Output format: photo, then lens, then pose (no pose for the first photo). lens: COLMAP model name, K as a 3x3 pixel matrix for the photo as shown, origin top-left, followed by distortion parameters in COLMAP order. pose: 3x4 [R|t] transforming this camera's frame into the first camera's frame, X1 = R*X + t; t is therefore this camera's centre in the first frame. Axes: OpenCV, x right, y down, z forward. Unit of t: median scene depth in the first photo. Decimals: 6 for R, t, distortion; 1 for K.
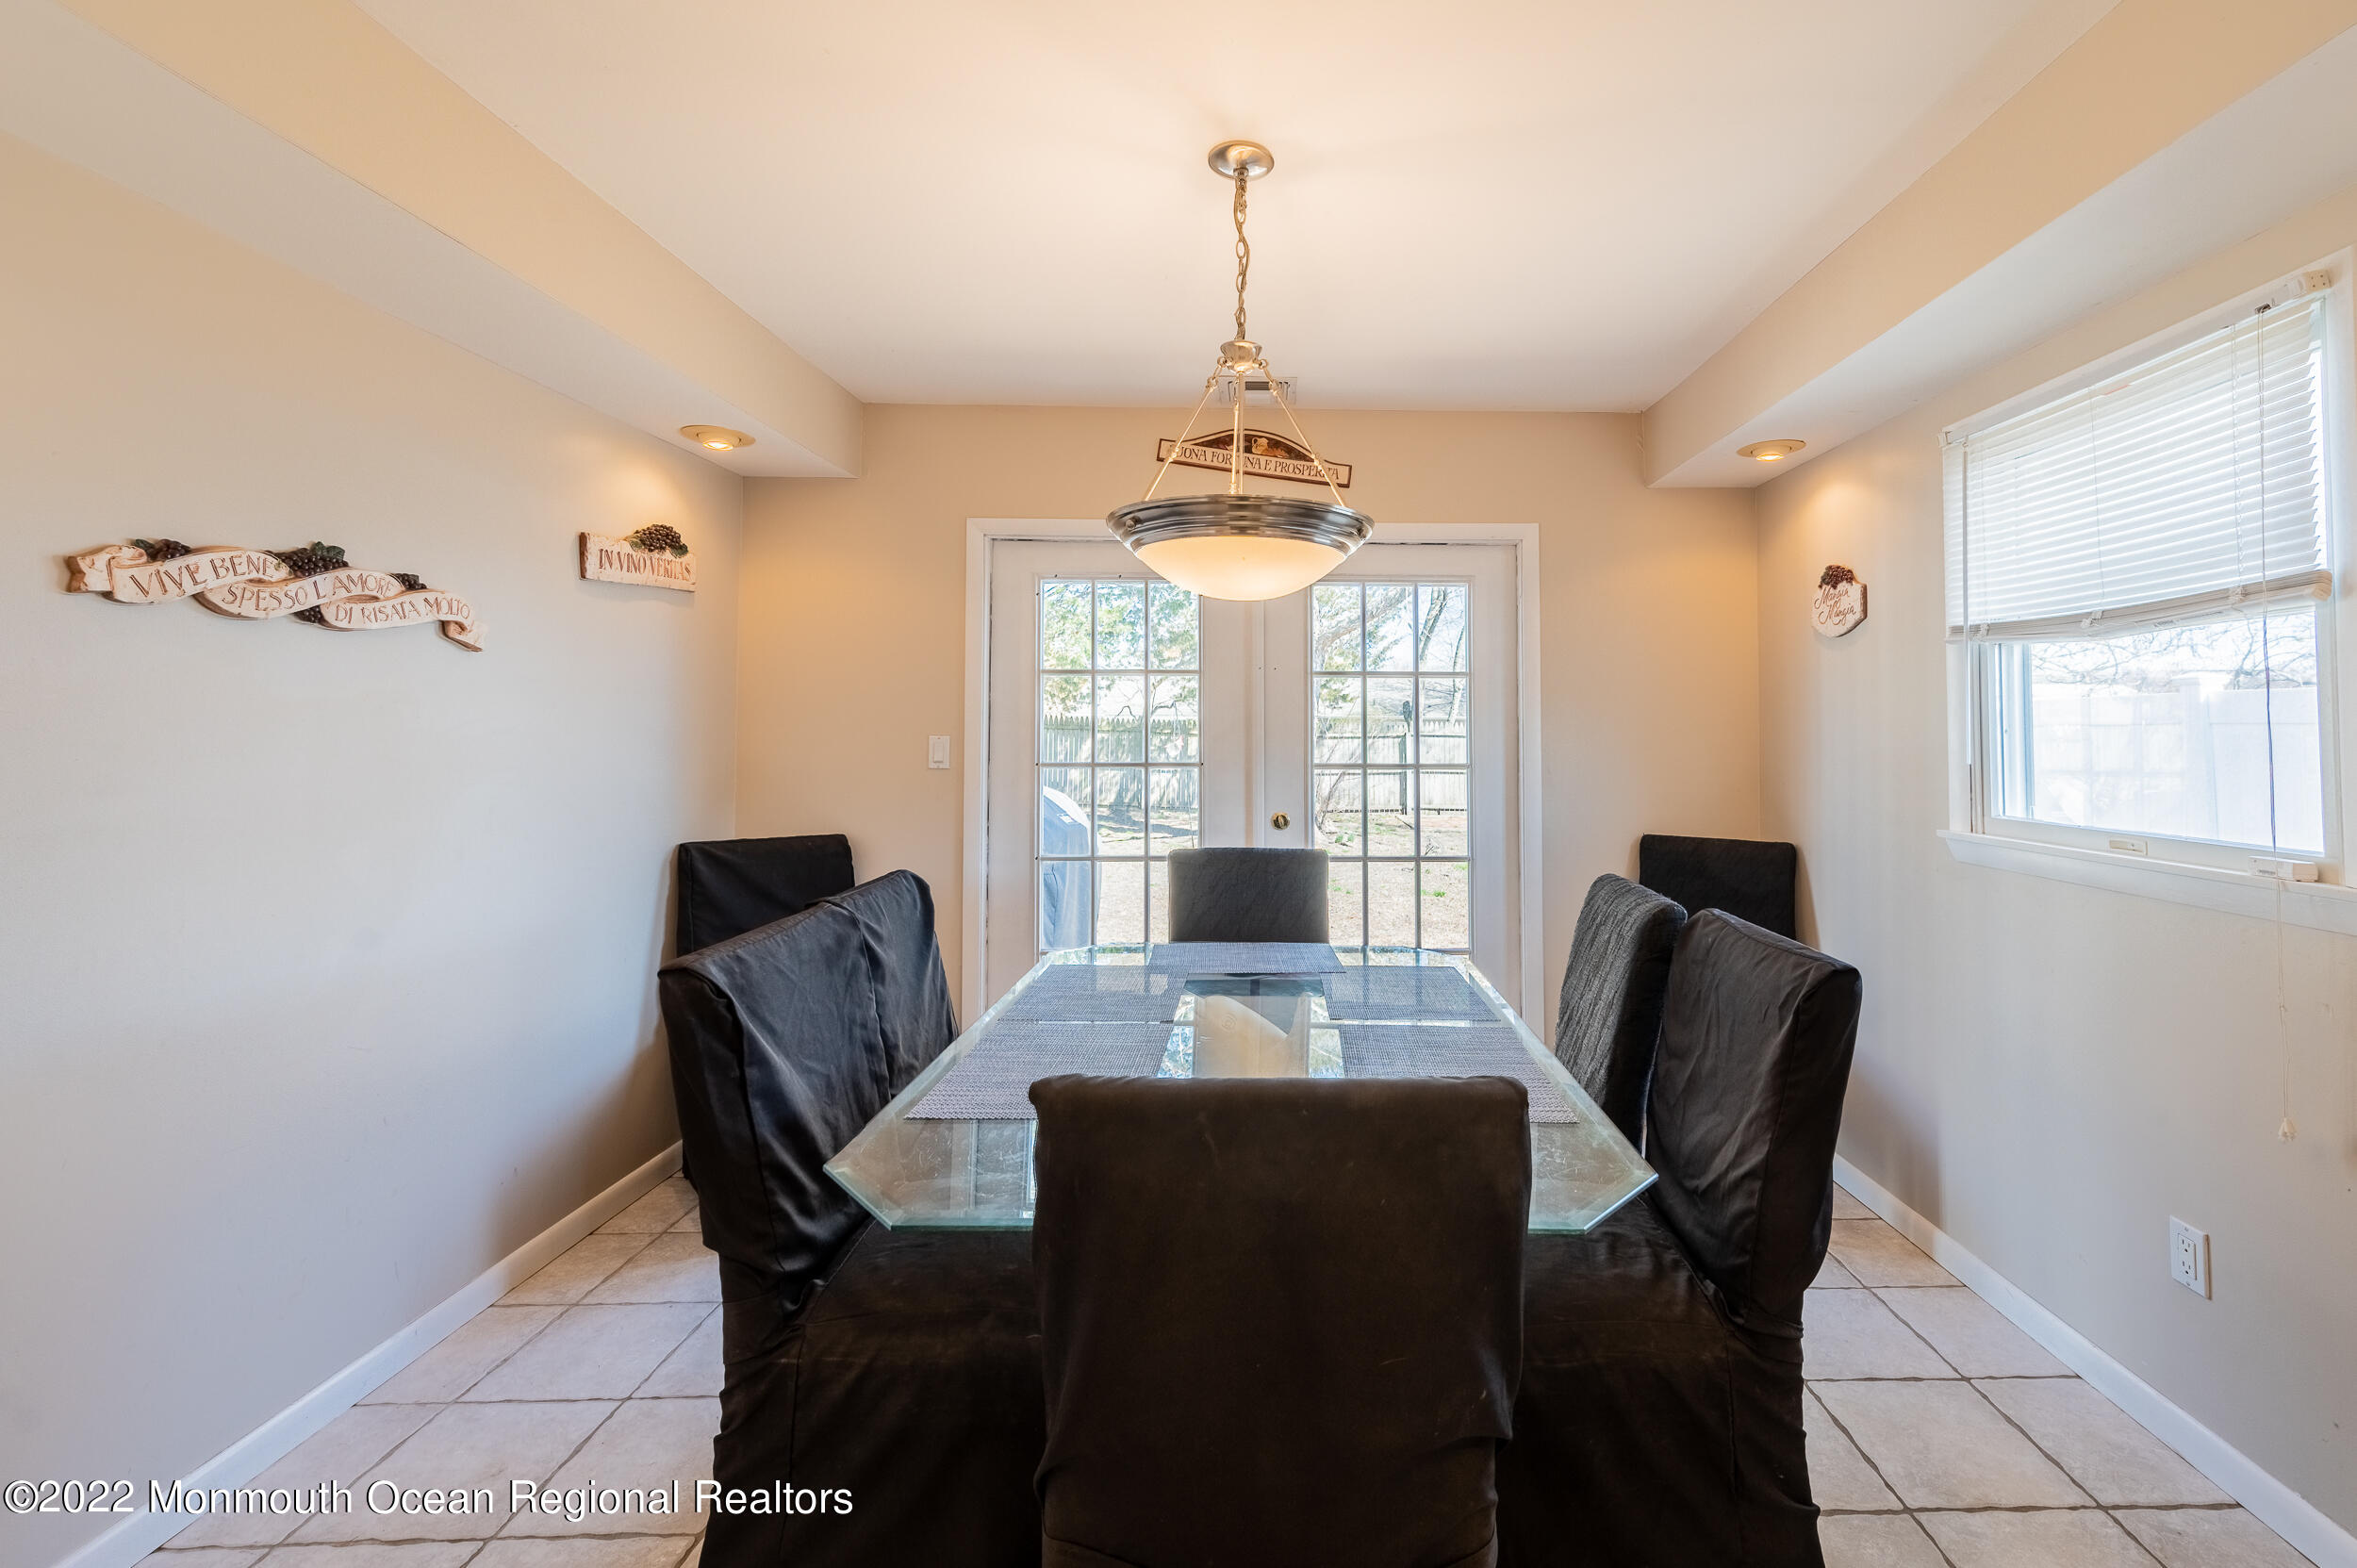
lens RADIAL K [[944.8, 0, 1287.0], [0, 944.8, 712.8], [0, 0, 1]] dist [0.009378, -0.001354]
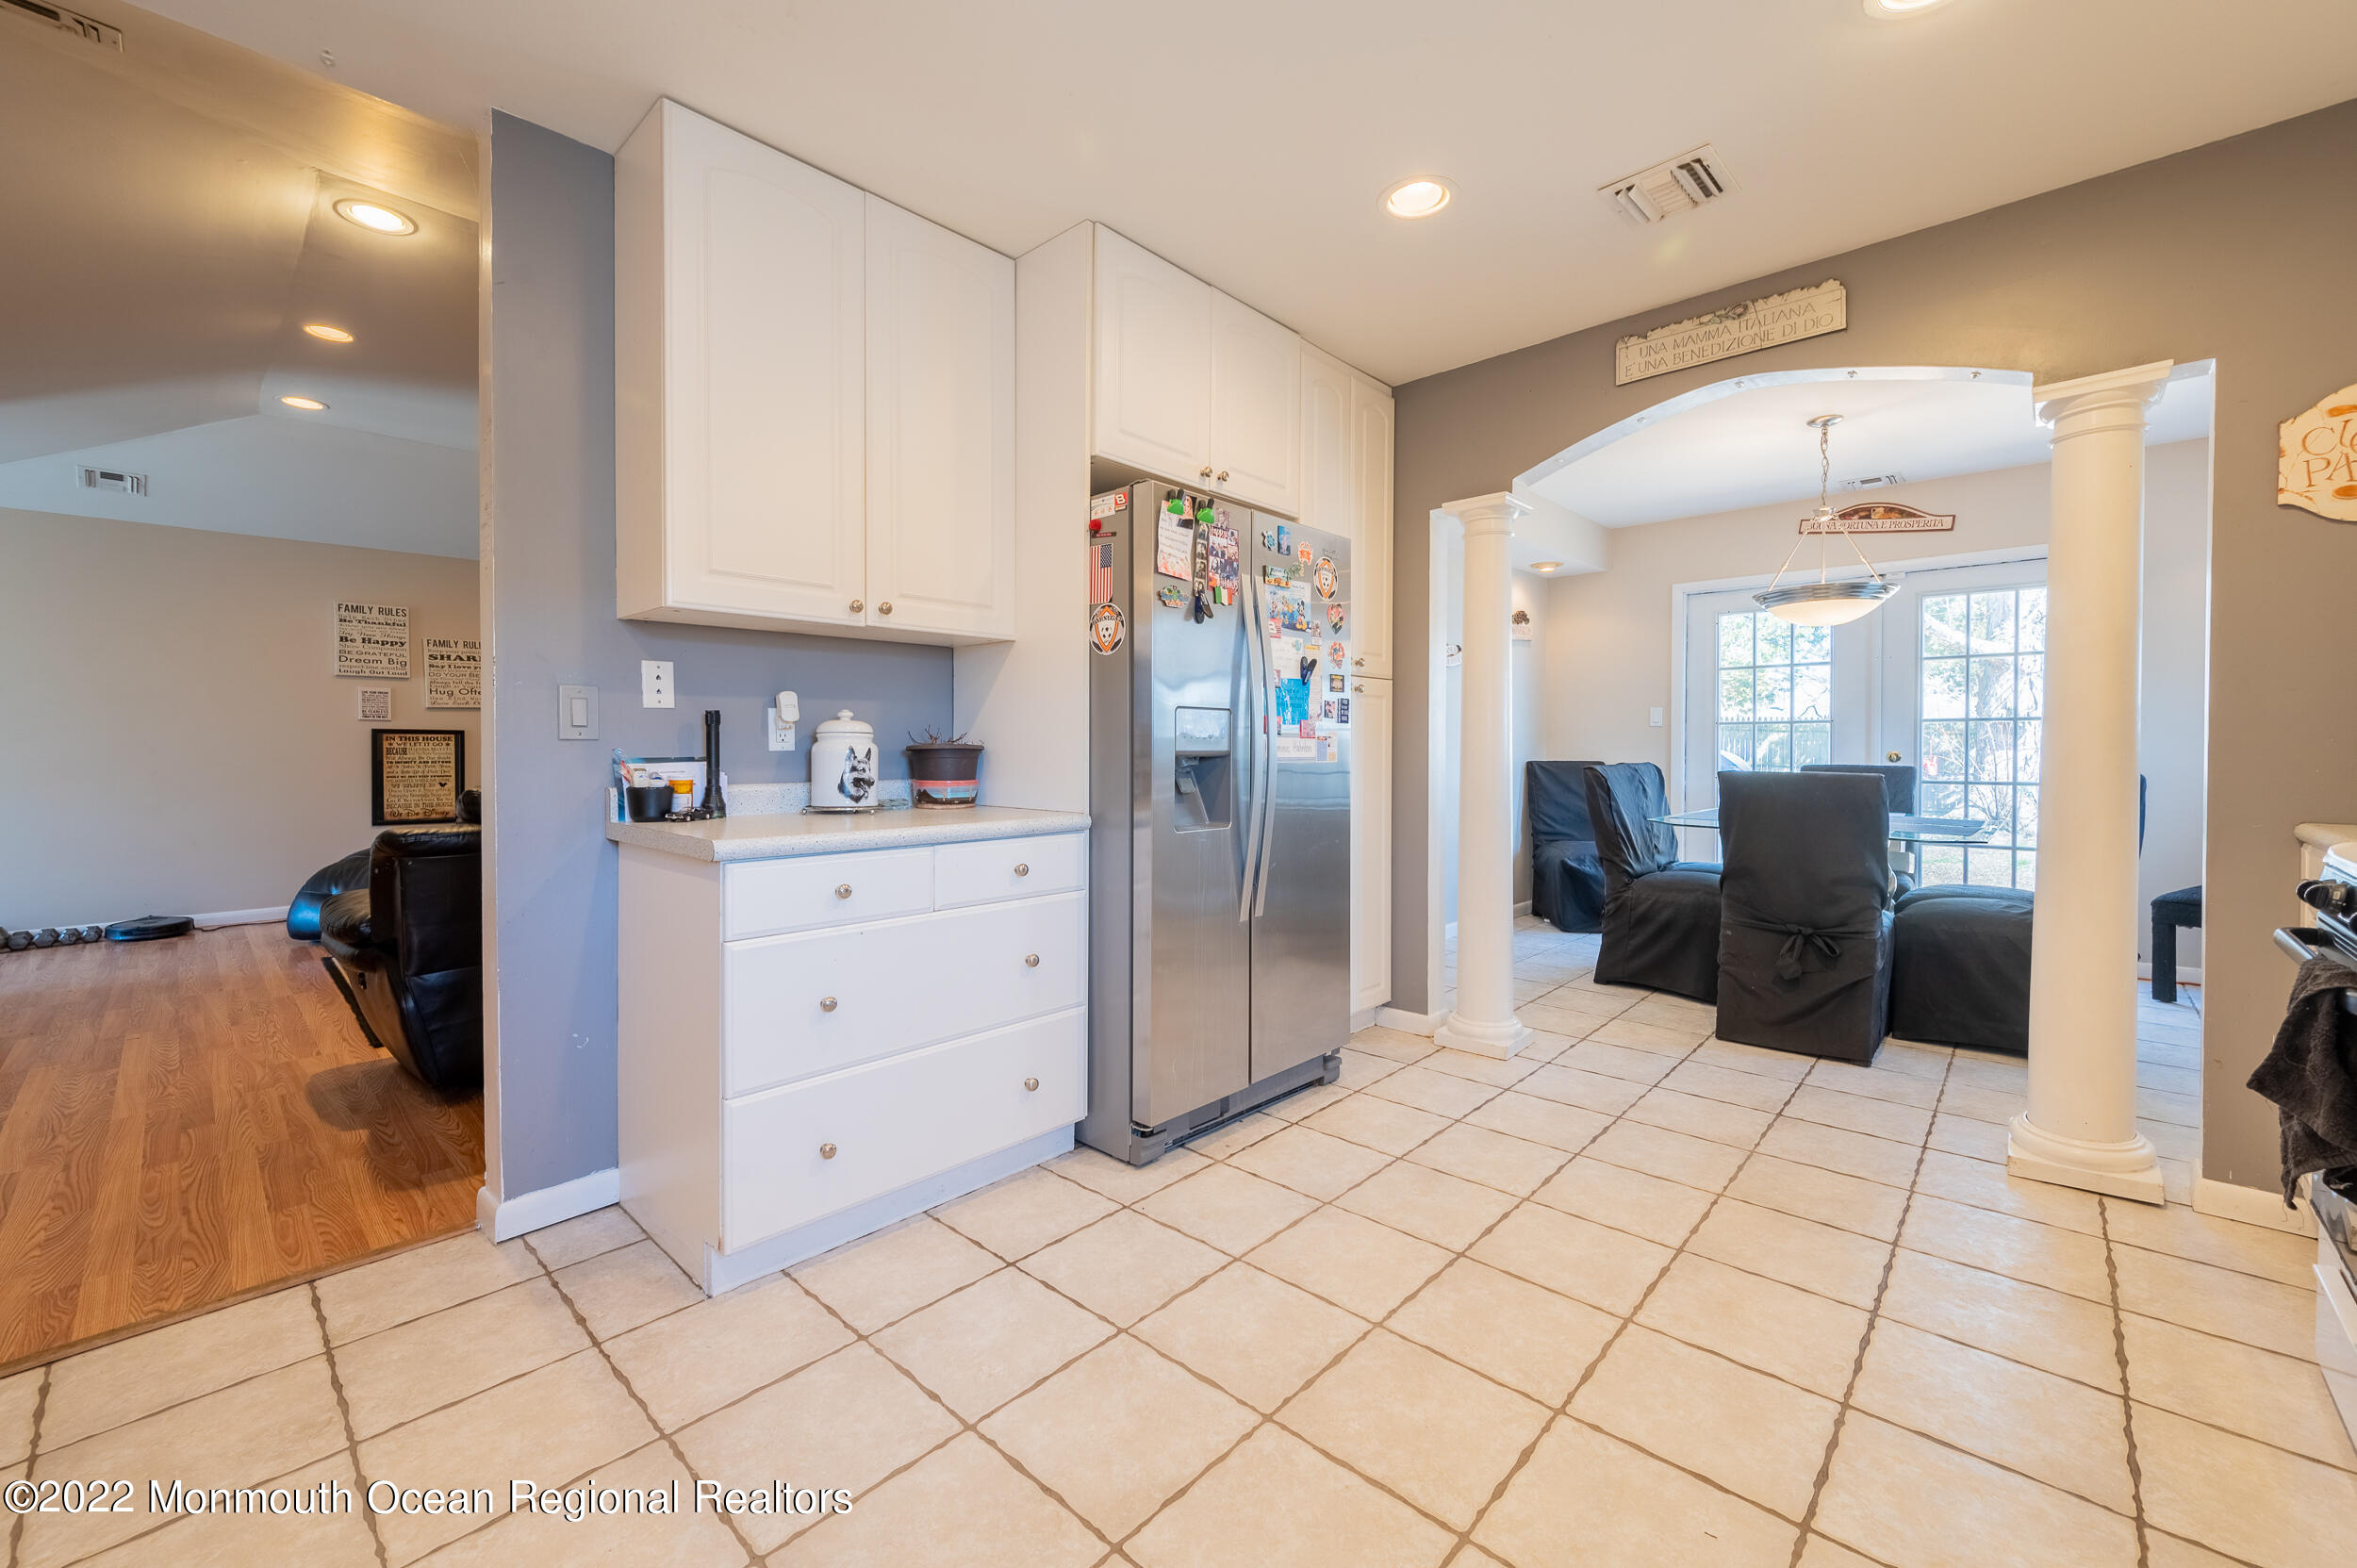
lens RADIAL K [[944.8, 0, 1190.9], [0, 944.8, 764.6], [0, 0, 1]] dist [0.009378, -0.001354]
pose [[0.725107, 0.006470, -0.688606, 0.261550], [0.019478, 0.999363, 0.029900, 0.068662], [0.688361, -0.035093, 0.724519, -1.036188]]
